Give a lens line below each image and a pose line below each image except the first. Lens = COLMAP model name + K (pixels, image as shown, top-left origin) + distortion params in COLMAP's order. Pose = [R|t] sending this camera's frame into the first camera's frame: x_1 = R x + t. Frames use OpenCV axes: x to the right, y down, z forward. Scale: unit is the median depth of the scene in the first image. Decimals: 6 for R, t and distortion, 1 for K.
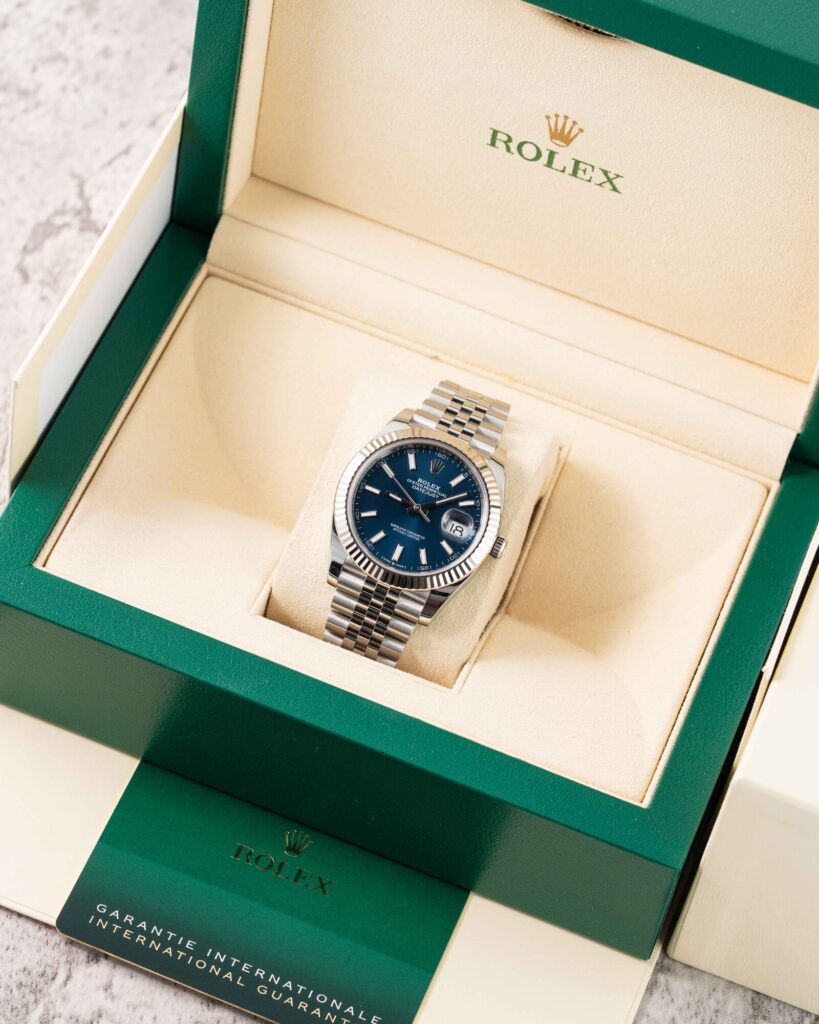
lens RADIAL K [[4575.8, 0, 408.9], [0, 4575.8, 512.3], [0, 0, 1]] dist [-0.000024, 0.000000]
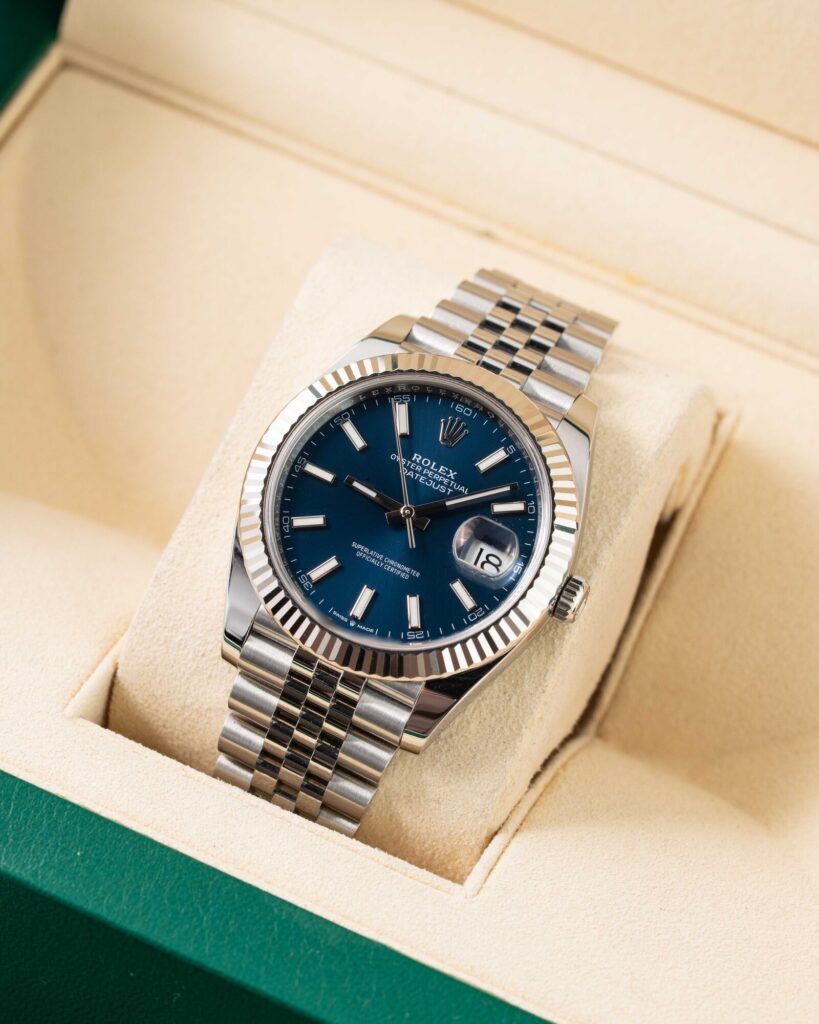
lens RADIAL K [[4575.8, 0, 410.9], [0, 4575.8, 511.6], [0, 0, 1]] dist [-0.000024, 0.000000]
pose [[0.995828, 0.036935, -0.083443, 0.042779], [-0.039414, 0.998823, -0.028260, 0.012668], [0.082301, 0.031431, 0.996112, 0.505223]]
